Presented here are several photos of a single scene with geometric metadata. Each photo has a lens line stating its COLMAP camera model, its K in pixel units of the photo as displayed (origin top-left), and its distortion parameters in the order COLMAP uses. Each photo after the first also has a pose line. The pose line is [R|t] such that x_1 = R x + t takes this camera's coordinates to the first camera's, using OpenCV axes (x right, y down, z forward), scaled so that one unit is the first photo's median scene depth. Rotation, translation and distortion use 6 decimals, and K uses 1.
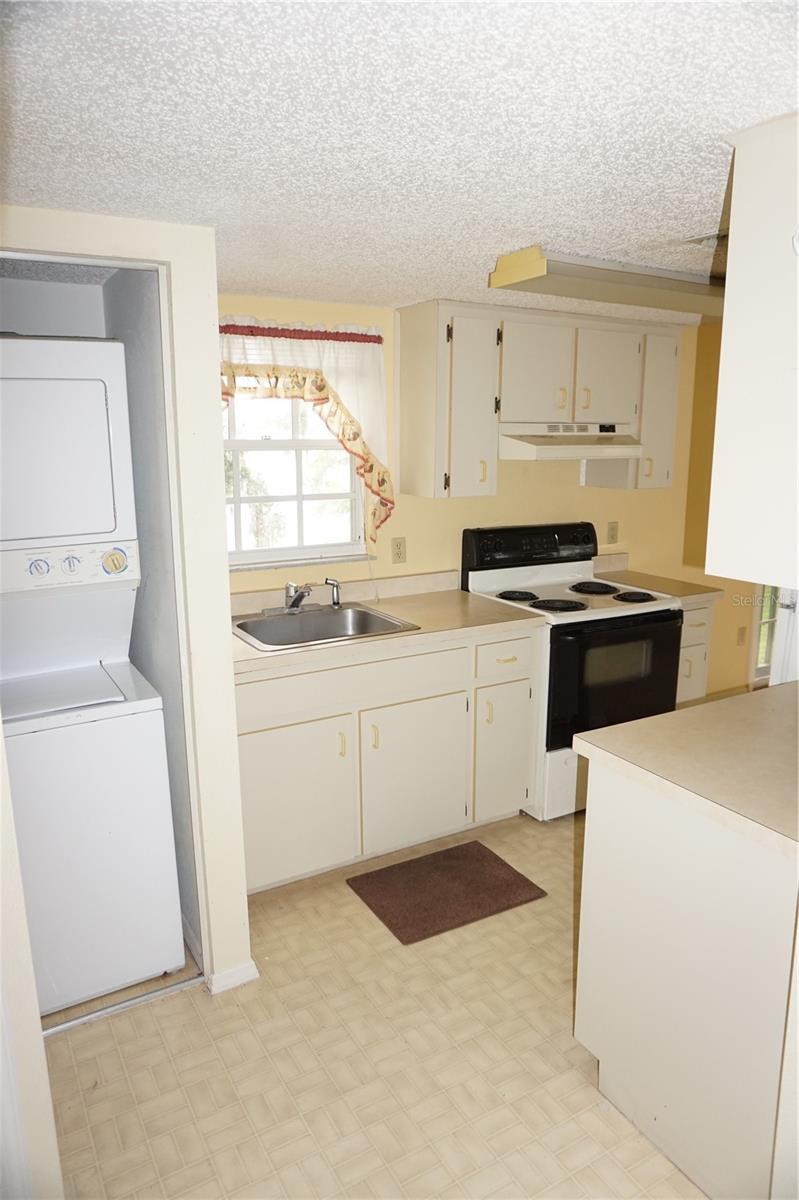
lens RADIAL K [[798.8, 0, 399.5], [0, 798.8, 600.0], [0, 0, 1]] dist [-0.056771, 0.040597]
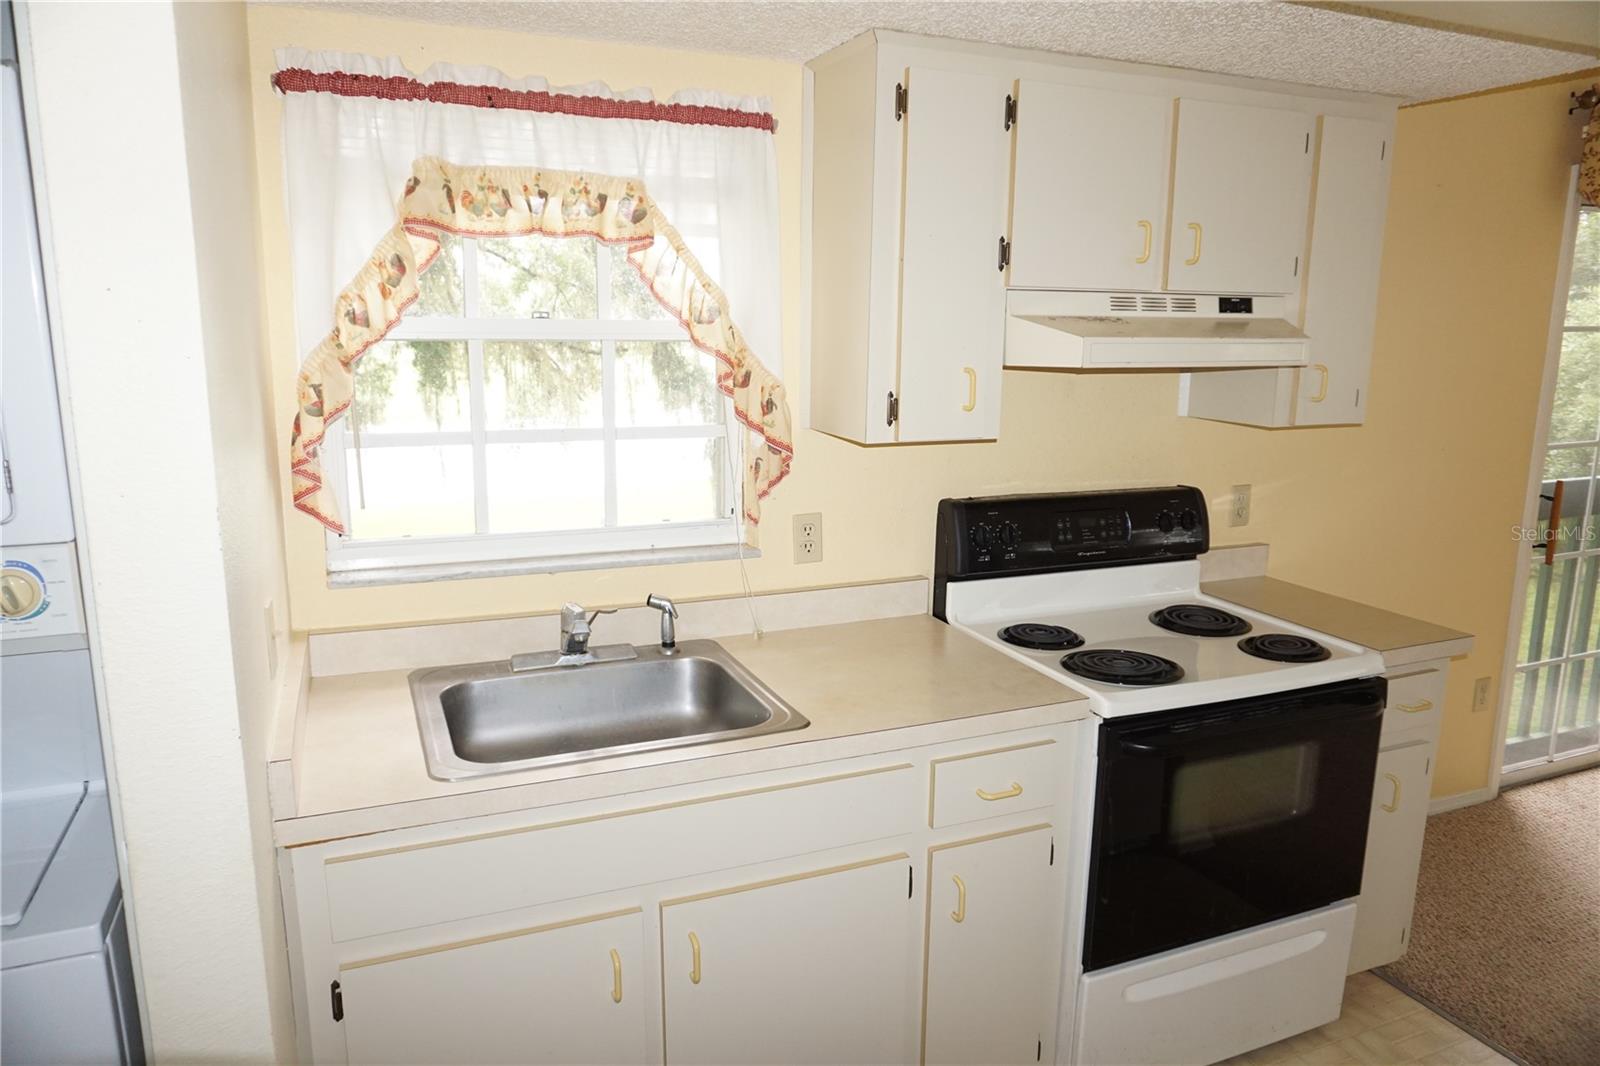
lens RADIAL K [[1069.6, 0, 799.1], [0, 1069.6, 521.3], [0, 0, 1]] dist [-0.010900, 0.003158]
pose [[0.991859, 0.031897, -0.123280, 0.083769], [-0.034936, 0.999135, -0.022565, -0.060931], [0.122454, 0.026688, 0.992115, 0.333993]]
